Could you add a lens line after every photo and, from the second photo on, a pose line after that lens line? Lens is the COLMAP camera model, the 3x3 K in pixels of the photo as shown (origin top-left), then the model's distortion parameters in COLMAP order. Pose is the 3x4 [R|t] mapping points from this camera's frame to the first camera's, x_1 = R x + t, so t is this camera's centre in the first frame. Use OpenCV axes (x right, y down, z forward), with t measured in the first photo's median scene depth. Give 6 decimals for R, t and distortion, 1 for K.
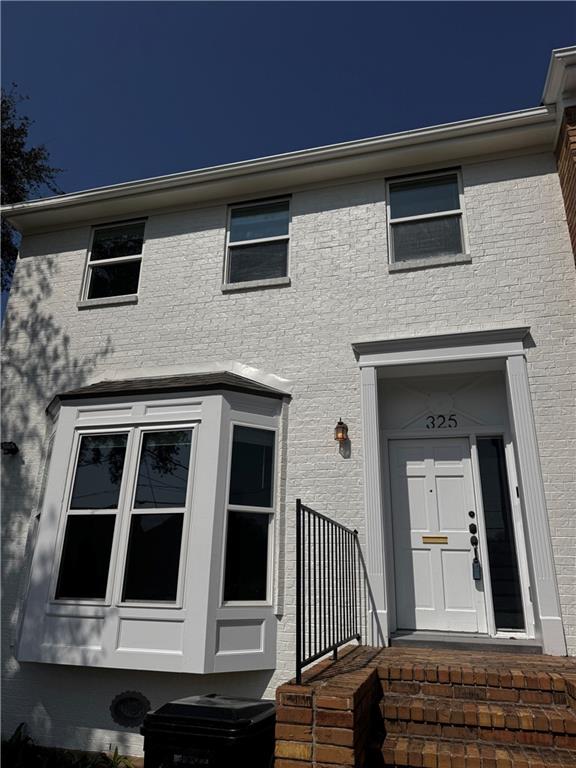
lens RADIAL K [[545.6, 0, 283.5], [0, 545.6, 388.1], [0, 0, 1]] dist [0.040079, -0.048084]
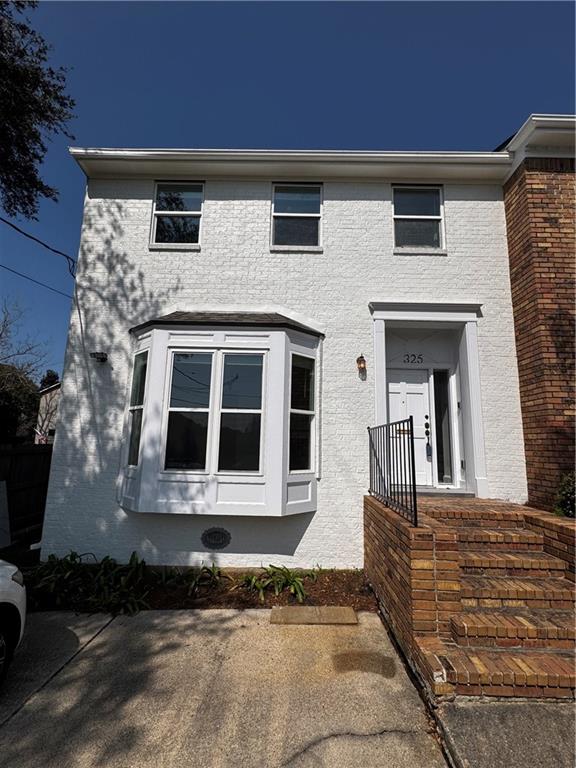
lens RADIAL K [[371.7, 0, 289.1], [0, 371.7, 387.7], [0, 0, 1]] dist [-0.004855, 0.001762]
pose [[0.968635, 0.041021, 0.245079, -0.334764], [-0.086018, 0.980654, 0.175834, -0.014842], [-0.233125, -0.191401, 0.953425, 0.062670]]
